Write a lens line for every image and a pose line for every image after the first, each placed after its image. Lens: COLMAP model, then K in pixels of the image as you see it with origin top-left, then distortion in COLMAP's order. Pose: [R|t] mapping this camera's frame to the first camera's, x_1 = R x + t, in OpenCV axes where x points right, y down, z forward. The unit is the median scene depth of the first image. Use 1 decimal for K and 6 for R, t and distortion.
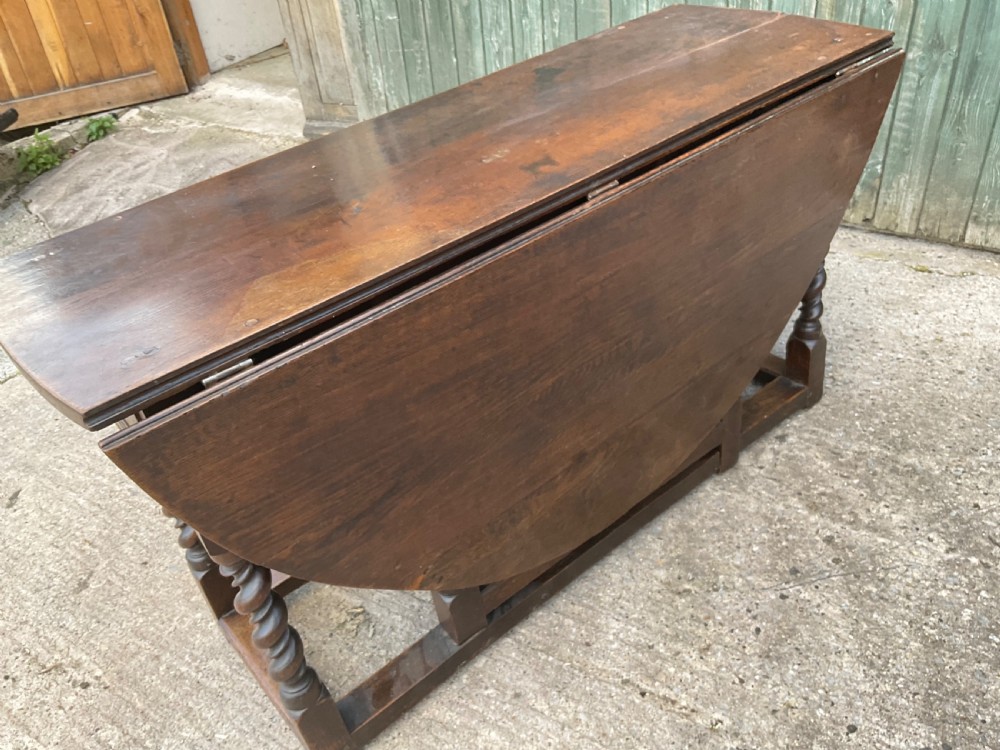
lens RADIAL K [[837.3, 0, 492.4], [0, 837.3, 374.1], [0, 0, 1]] dist [0.032671, -0.074274]
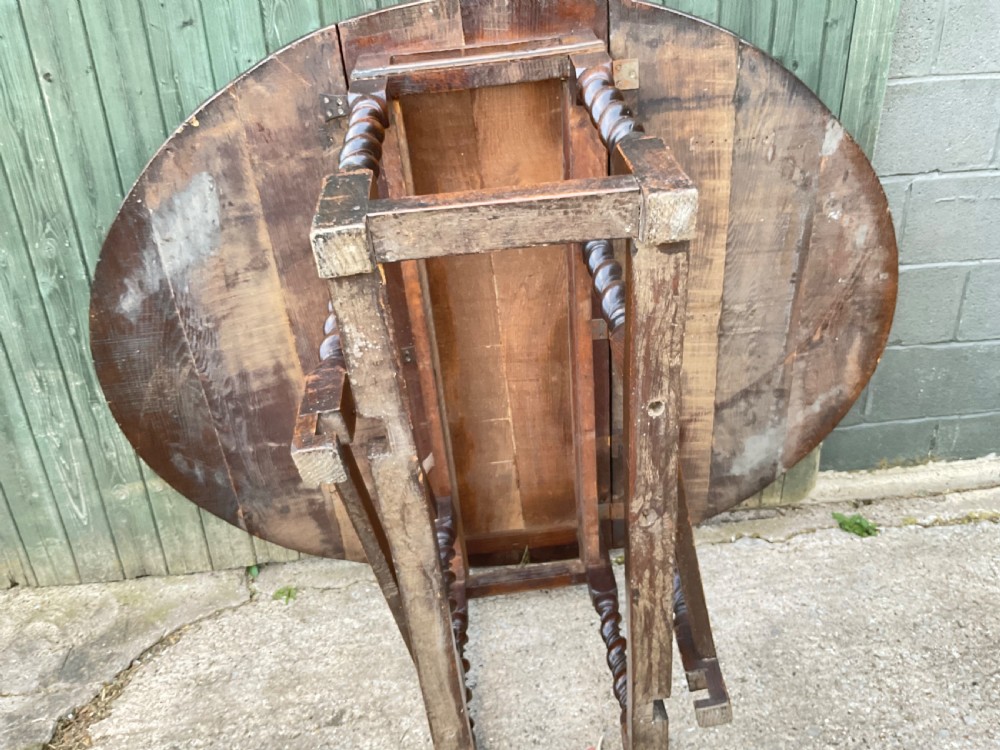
lens RADIAL K [[830.2, 0, 493.1], [0, 830.2, 371.9], [0, 0, 1]] dist [0.080667, -0.163451]
pose [[0.776999, -0.236888, 0.583229, -0.214801], [0.351420, 0.931915, -0.089662, -0.451389], [-0.522280, 0.274625, 0.807344, 0.309024]]
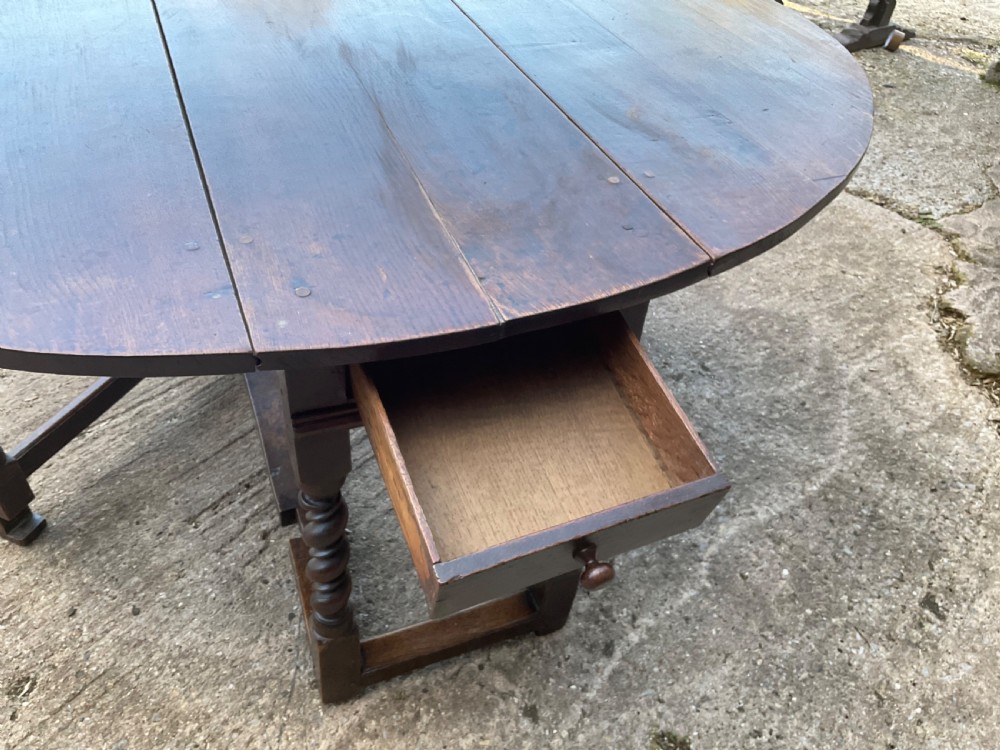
lens RADIAL K [[830.2, 0, 493.1], [0, 830.2, 371.9], [0, 0, 1]] dist [0.080667, -0.163451]
pose [[-0.108855, 0.753578, -0.648283, 0.716736], [-0.606431, 0.466401, 0.643982, -0.620994], [0.787650, 0.463239, 0.406223, 0.636564]]
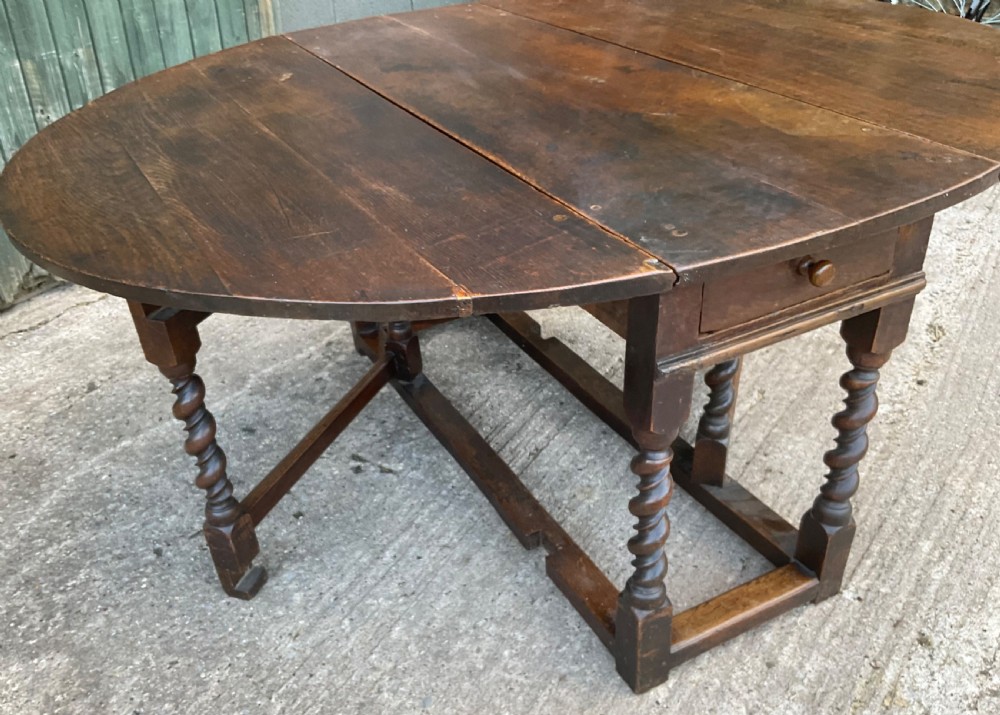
lens RADIAL K [[898.9, 0, 452.5], [0, 898.9, 403.7], [0, 0, 1]] dist [0.103100, -0.222439]
pose [[0.036481, -0.447659, 0.893460, -1.166174], [0.623166, 0.709126, 0.329856, -0.267950], [-0.781239, 0.544740, 0.304835, 0.655826]]
